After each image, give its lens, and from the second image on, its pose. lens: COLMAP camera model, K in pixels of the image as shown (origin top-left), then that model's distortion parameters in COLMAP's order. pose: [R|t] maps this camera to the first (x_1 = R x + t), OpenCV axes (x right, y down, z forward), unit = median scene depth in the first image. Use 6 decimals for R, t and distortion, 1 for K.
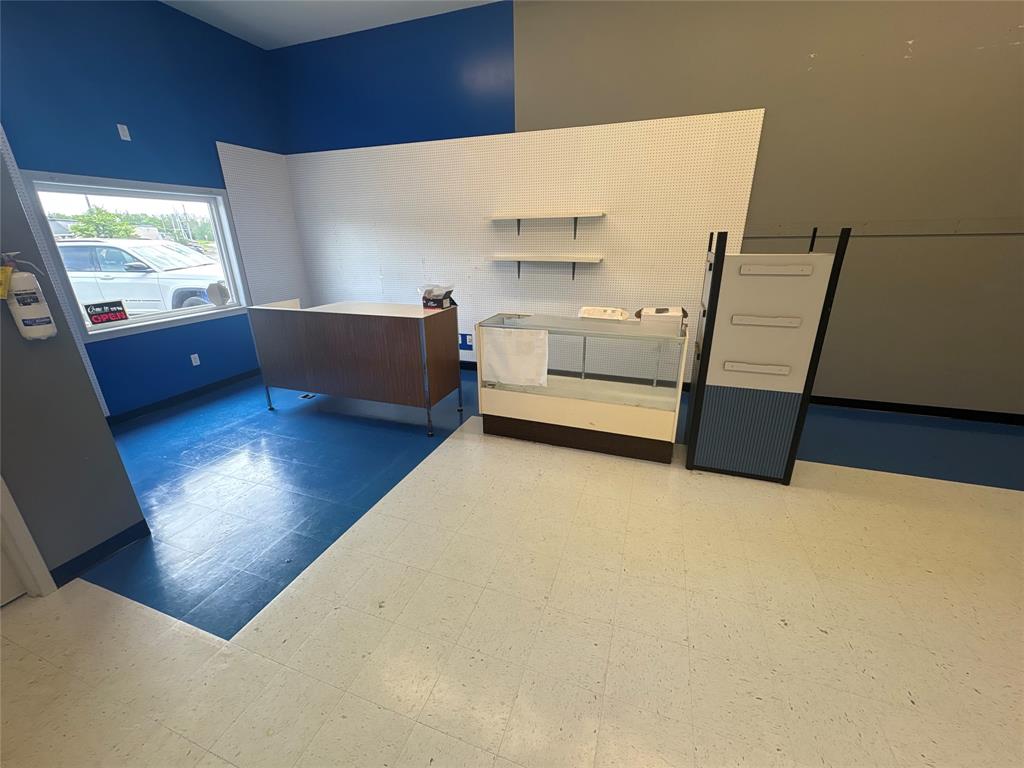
lens RADIAL K [[409.4, 0, 512.3], [0, 409.4, 381.9], [0, 0, 1]] dist [0.000943, 0.000591]
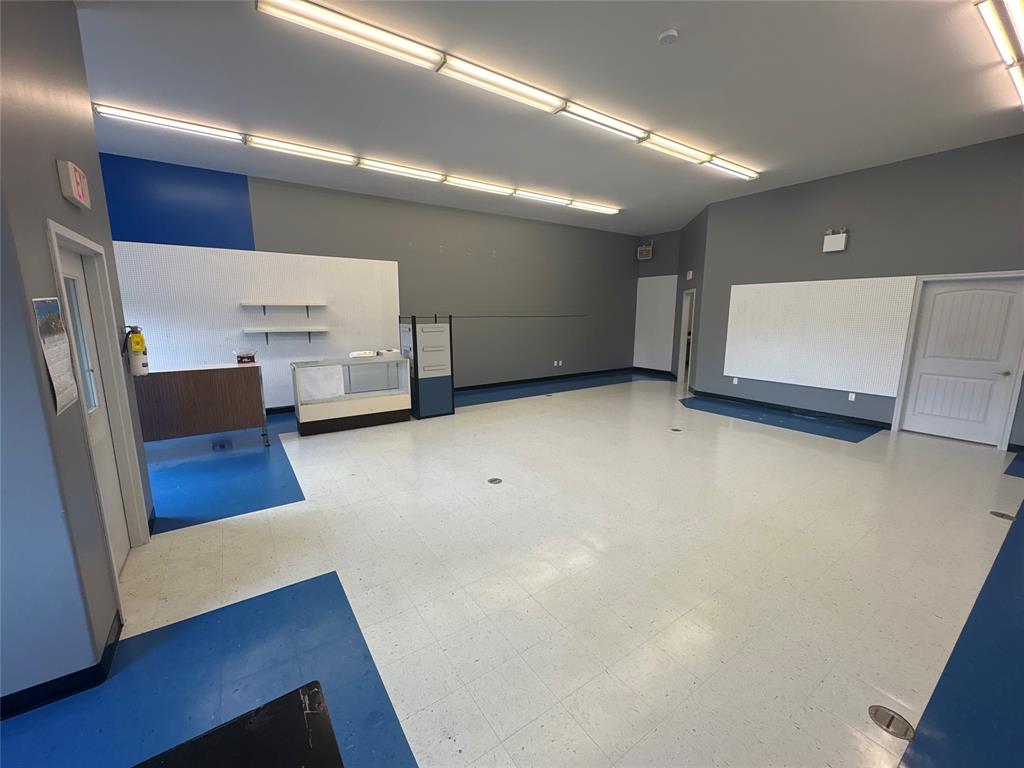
lens RADIAL K [[409.4, 0, 512.3], [0, 409.4, 381.9], [0, 0, 1]] dist [0.000943, 0.000591]
pose [[0.585782, -0.122935, 0.801091, -0.831346], [0.262704, 0.963864, -0.044184, 0.205609], [-0.766711, 0.236332, 0.596909, -0.607237]]
